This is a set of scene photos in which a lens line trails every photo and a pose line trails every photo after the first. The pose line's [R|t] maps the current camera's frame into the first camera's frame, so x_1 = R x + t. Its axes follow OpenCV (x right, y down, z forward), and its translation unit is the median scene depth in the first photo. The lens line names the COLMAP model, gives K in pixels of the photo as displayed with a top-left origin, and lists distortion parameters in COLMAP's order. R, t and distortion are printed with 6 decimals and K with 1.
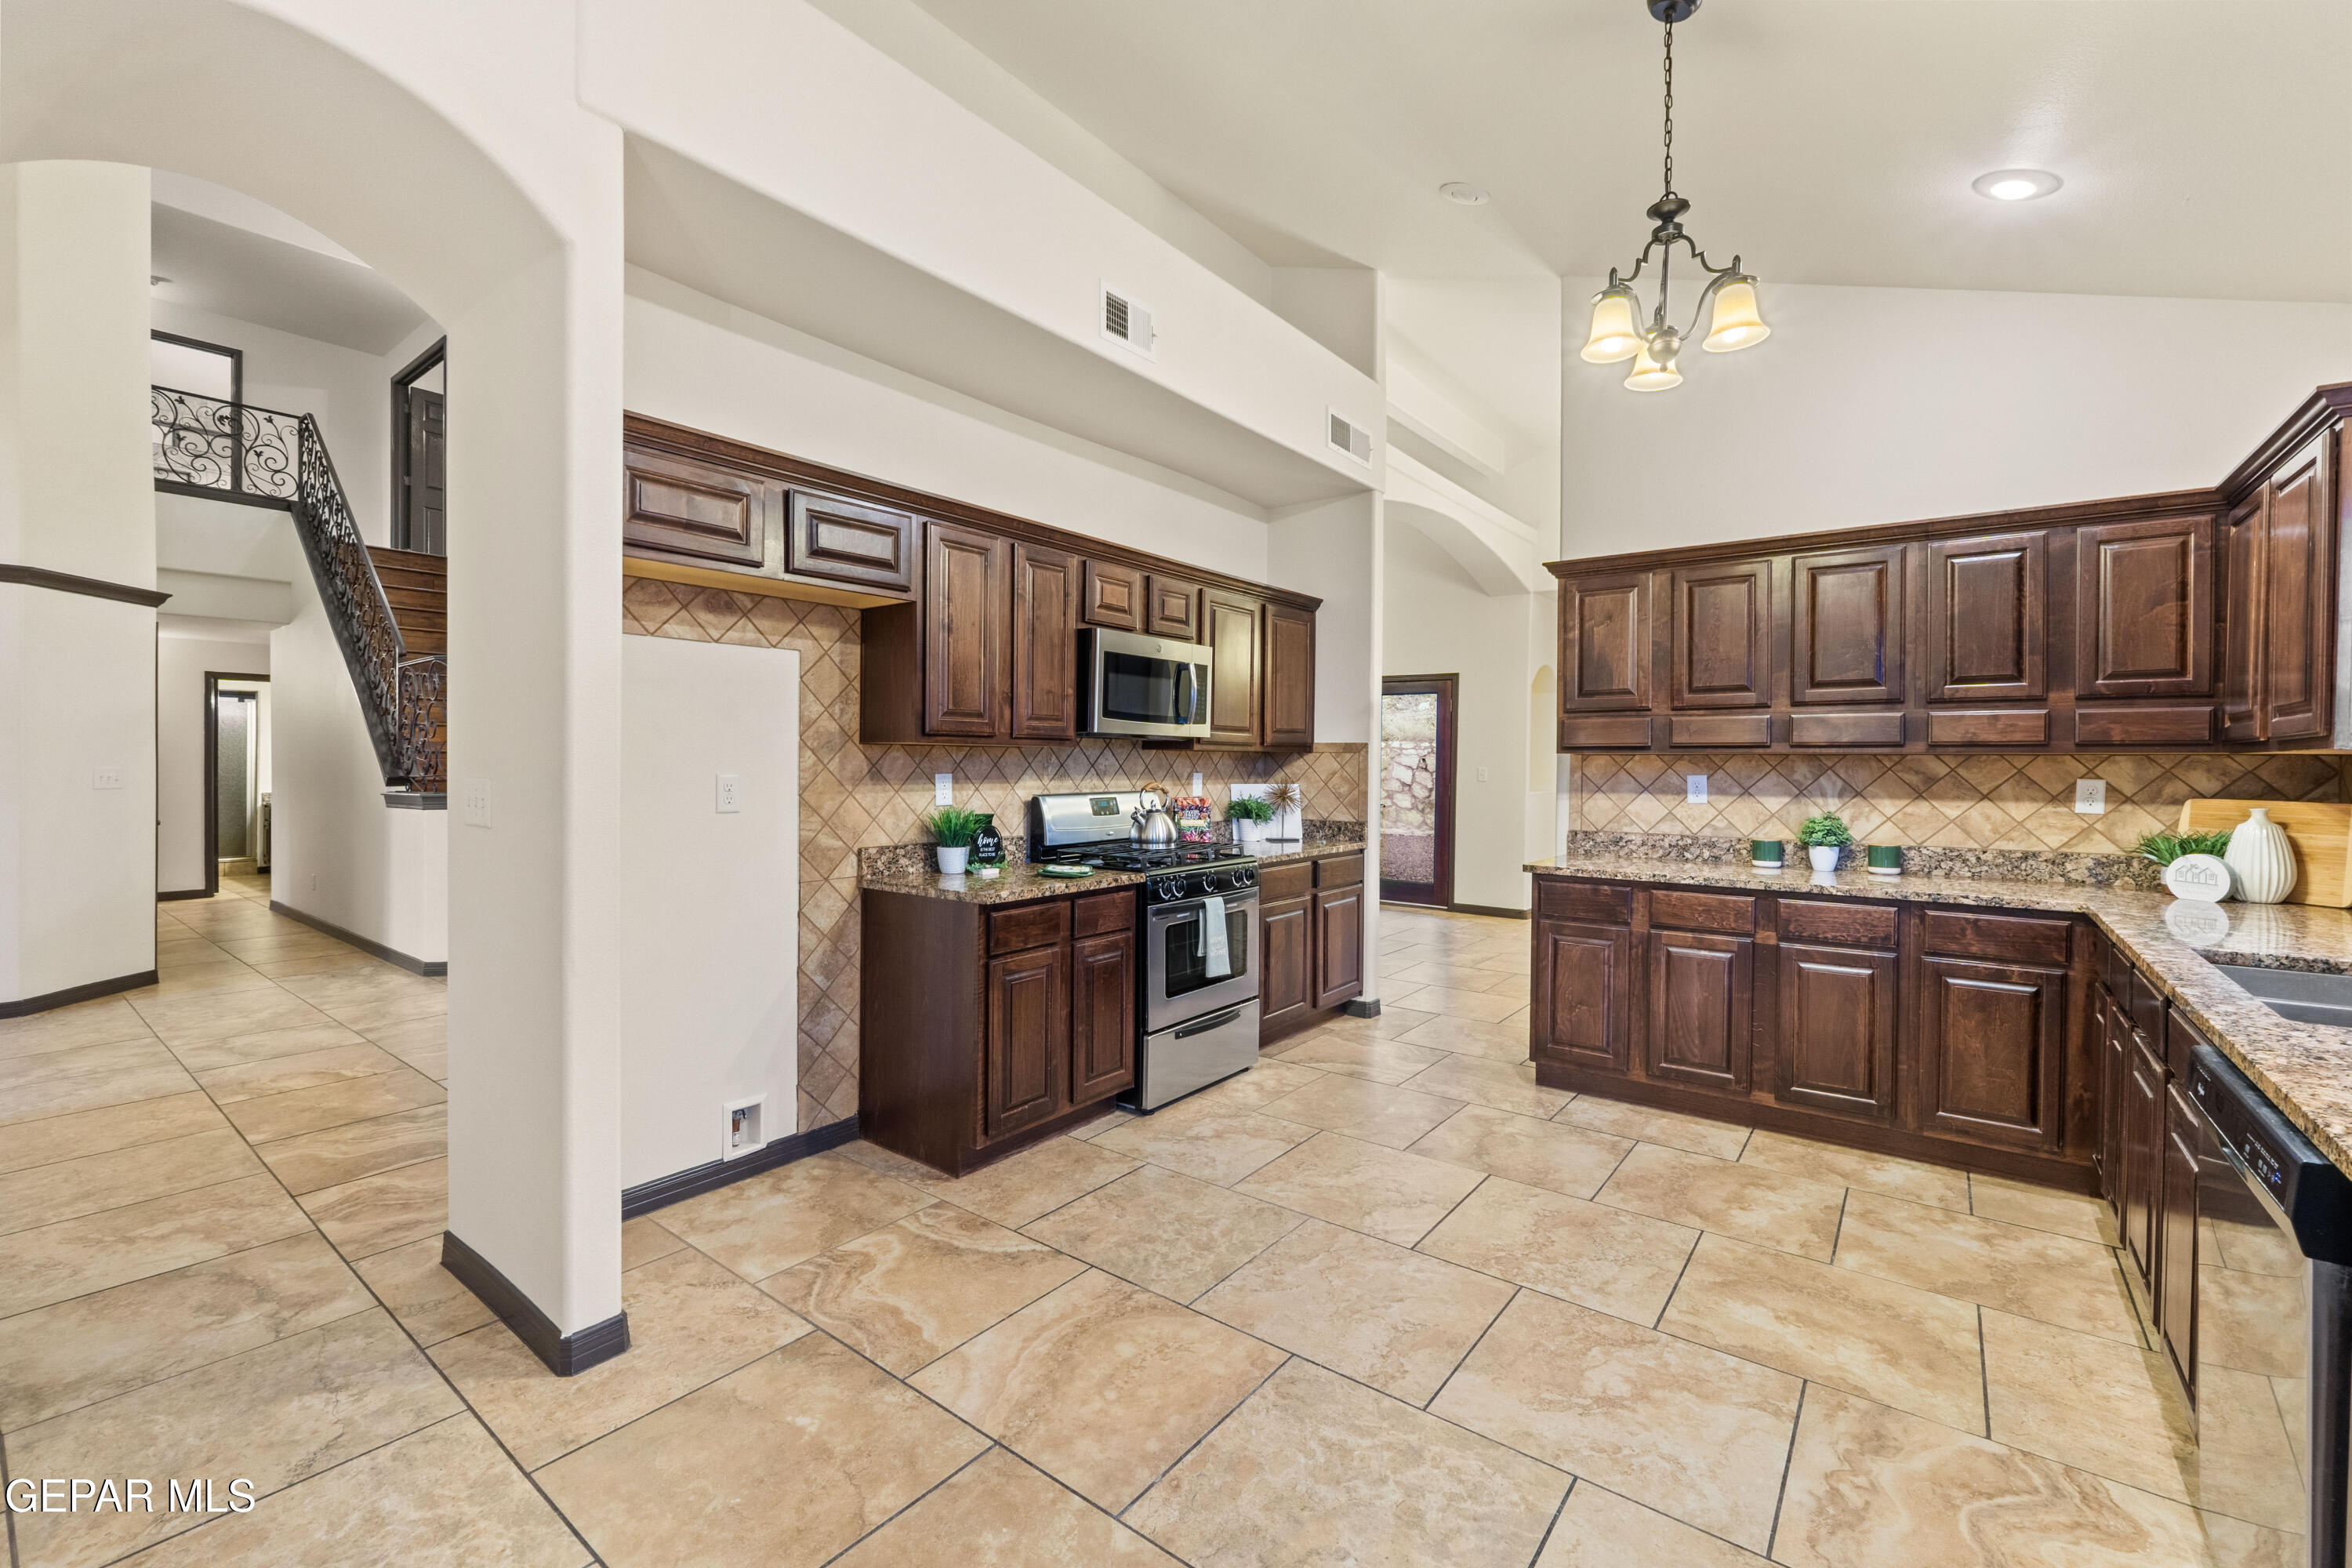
lens RADIAL K [[988.2, 0, 1156.7], [0, 988.2, 769.6], [0, 0, 1]] dist [-0.009082, 0.000485]
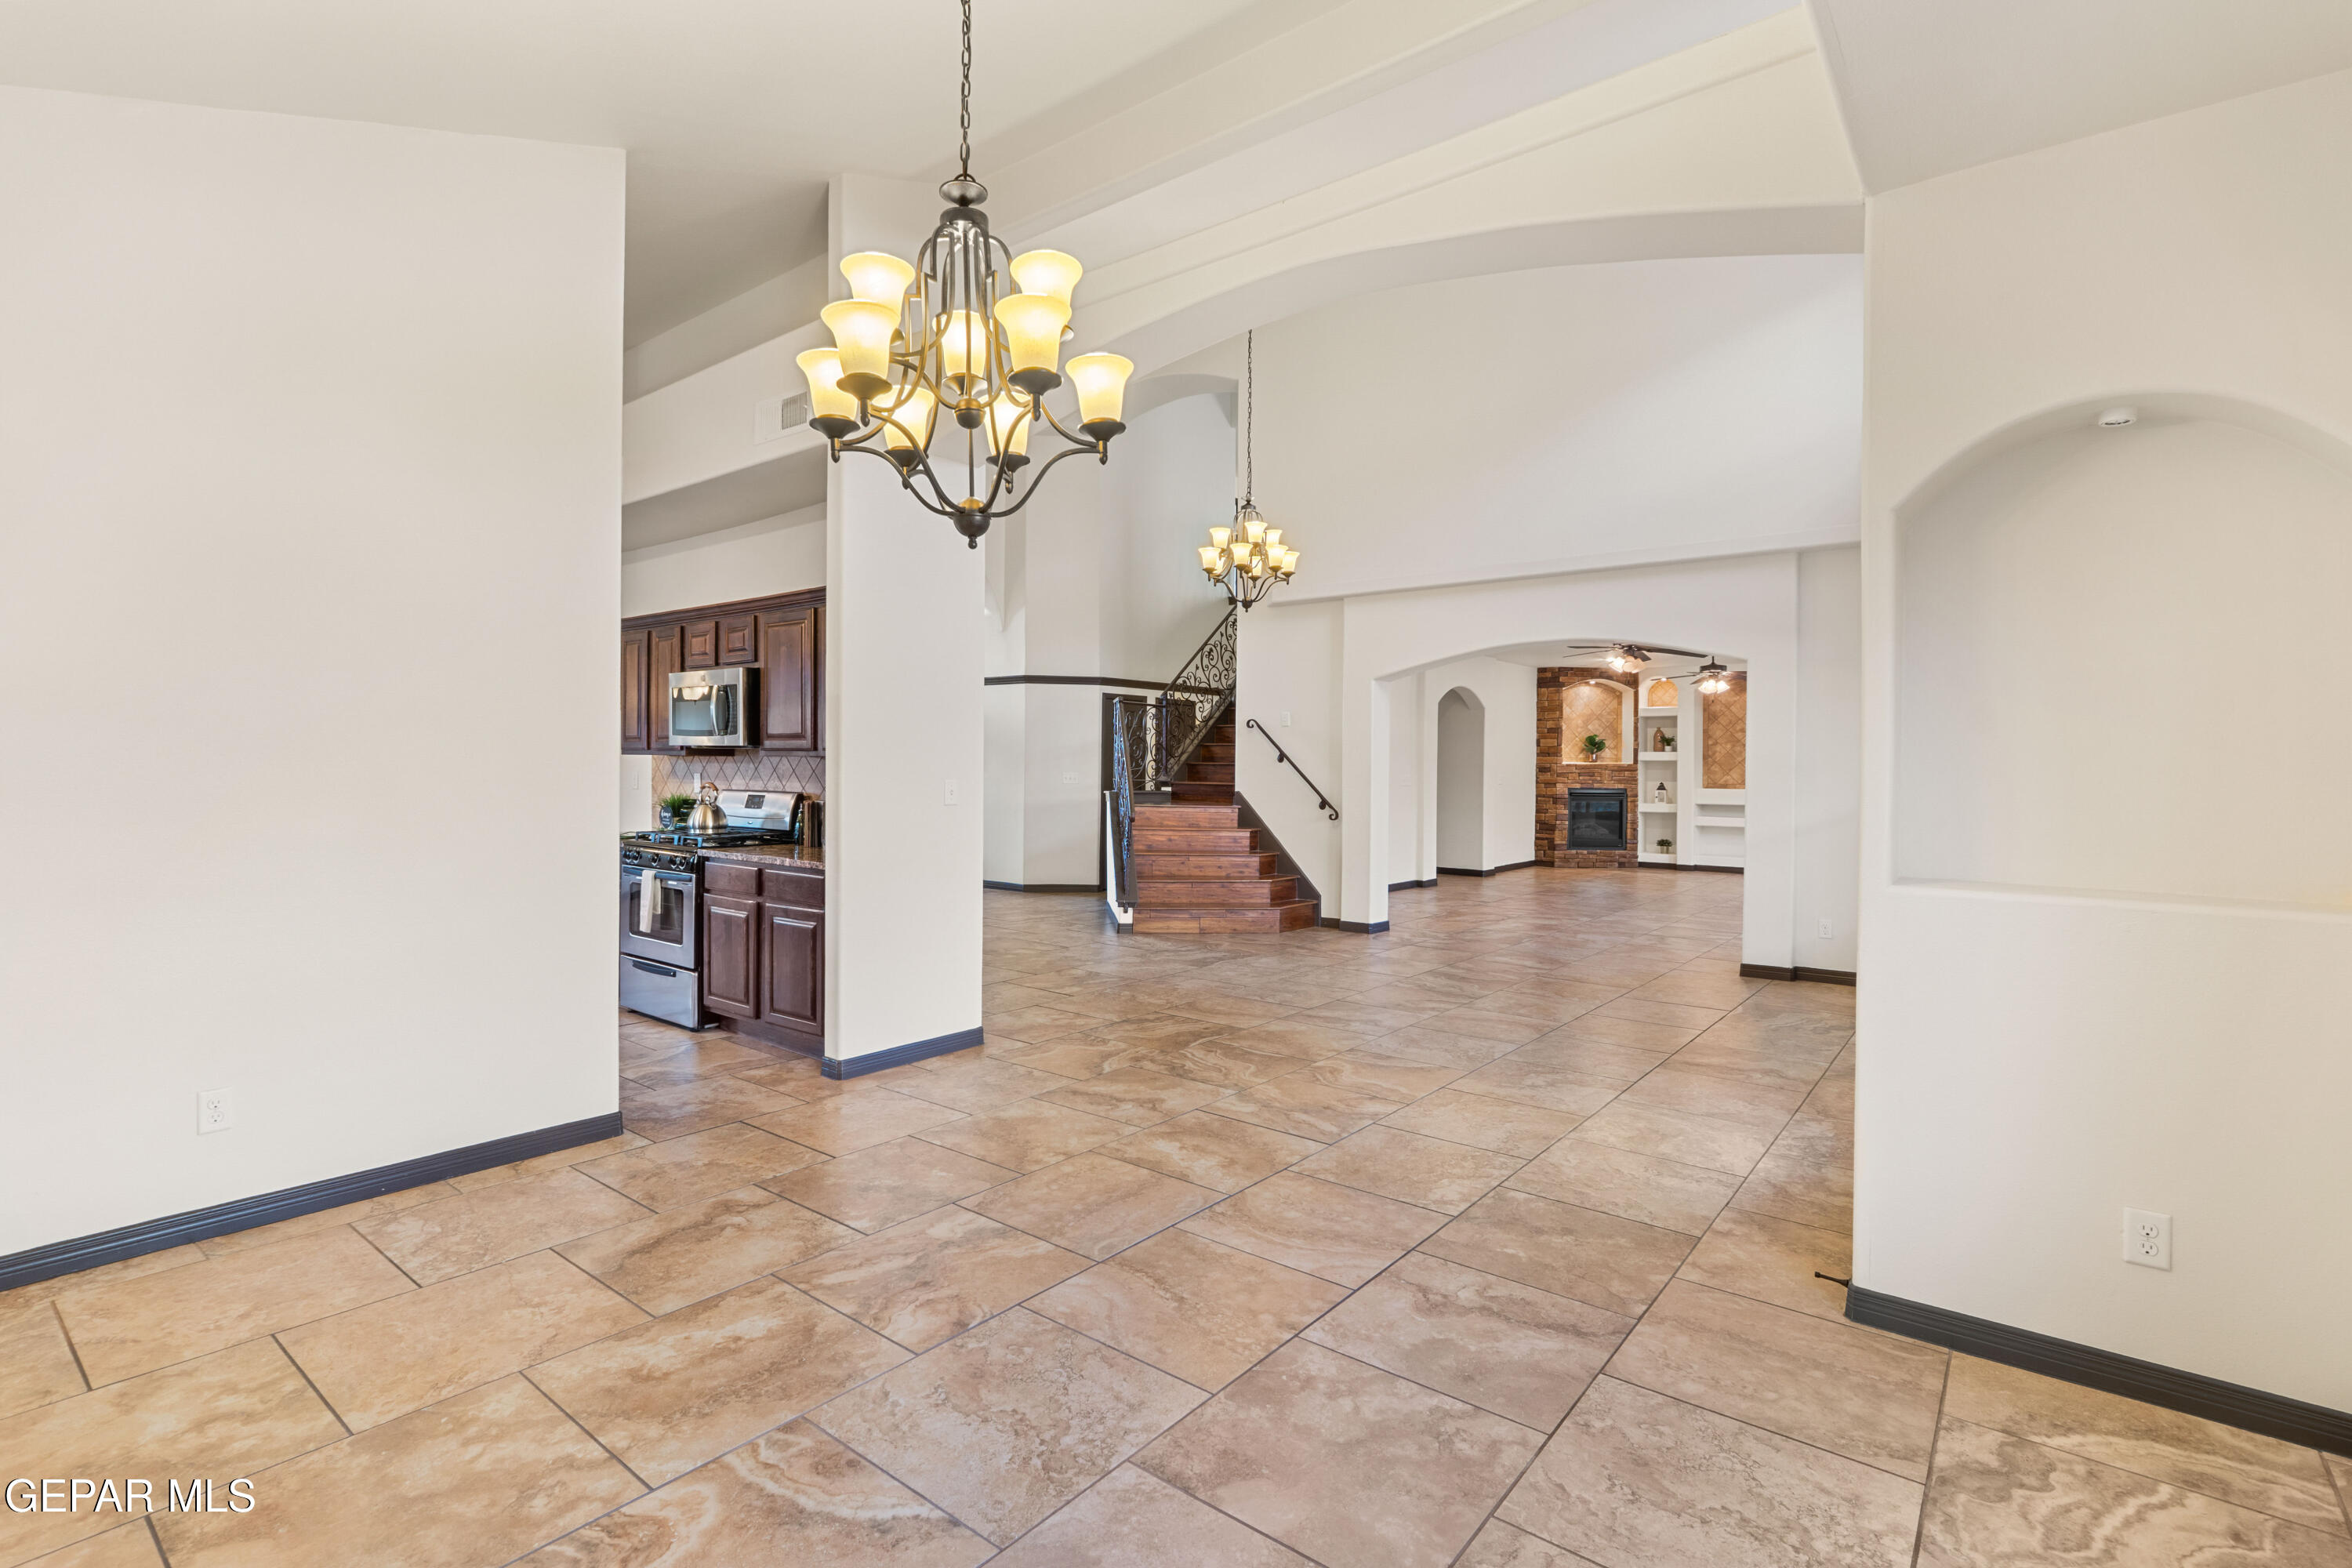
lens RADIAL K [[1101.0, 0, 1170.3], [0, 1101.0, 766.6], [0, 0, 1]] dist [-0.005578, 0.000501]
pose [[-0.007494, -0.002312, -0.999969, 1.685348], [-0.018031, 0.999835, -0.002177, -0.018472], [0.999809, 0.018014, -0.007534, 1.902085]]
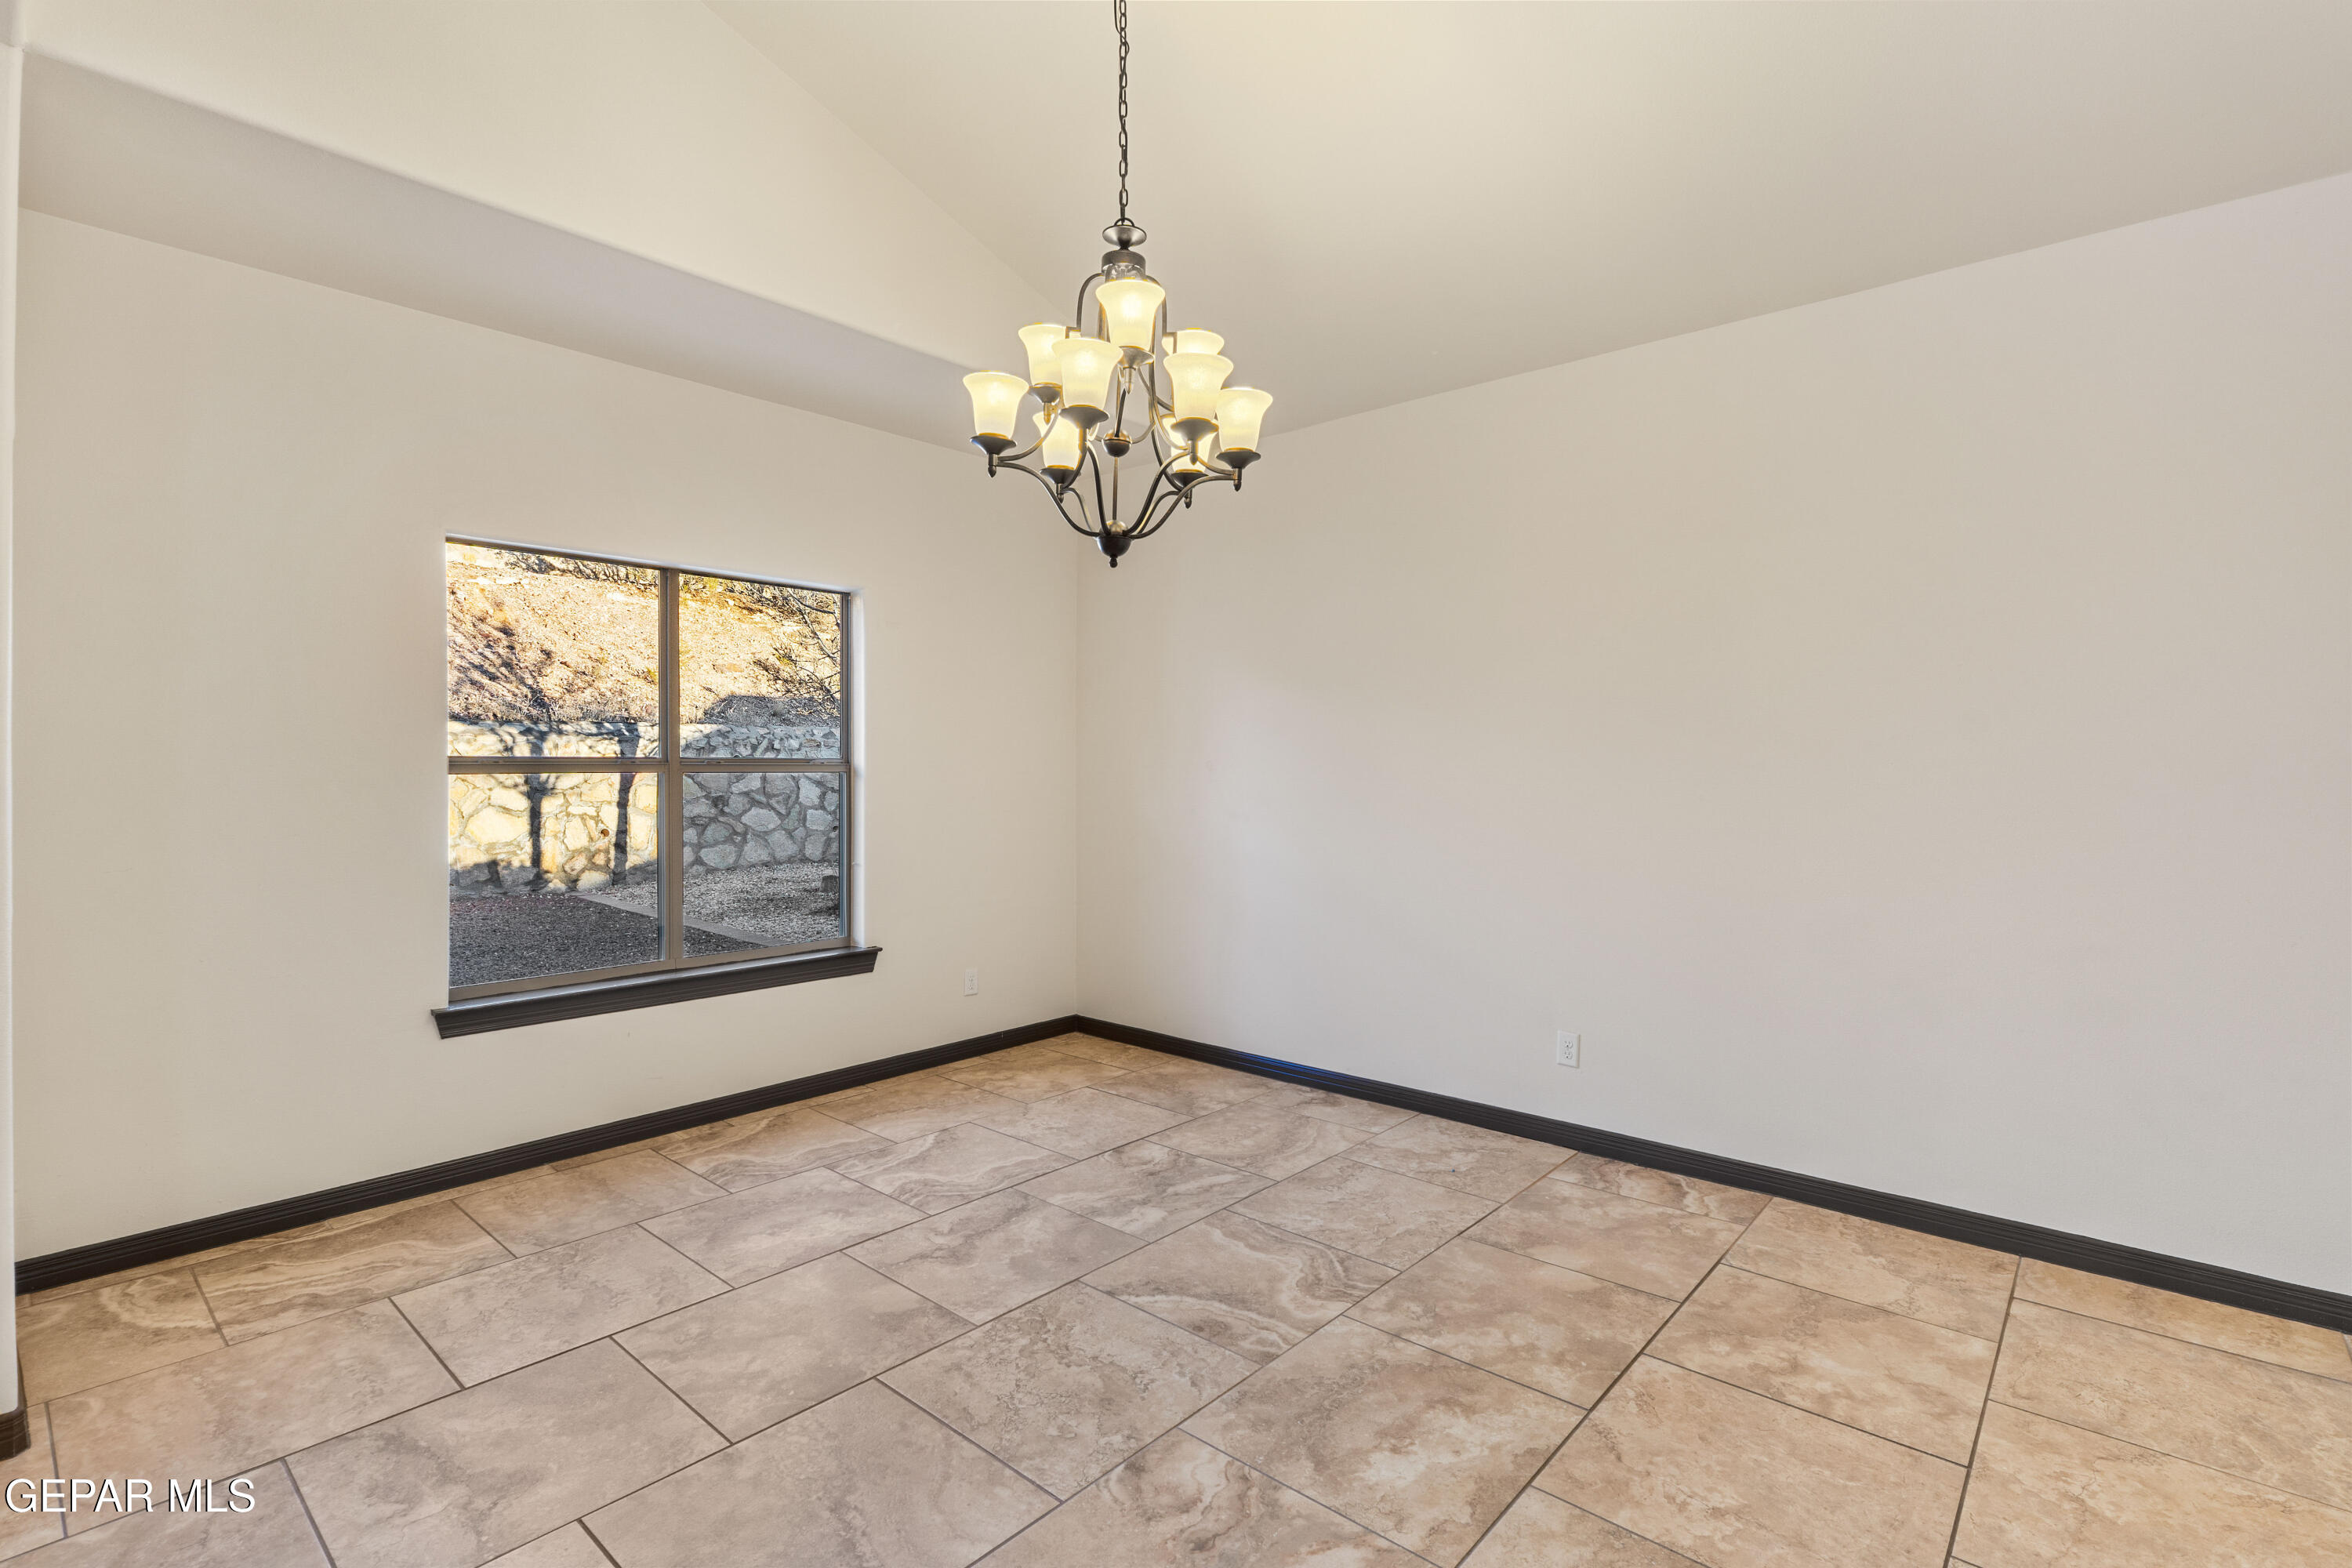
lens RADIAL K [[1101.0, 0, 1162.2], [0, 1101.0, 787.4], [0, 0, 1]] dist [-0.005578, 0.000501]
pose [[0.064474, -0.027324, 0.997545, 0.337773], [0.007639, 0.999609, 0.026886, -0.022005], [-0.997890, 0.005887, 0.064658, 1.702966]]
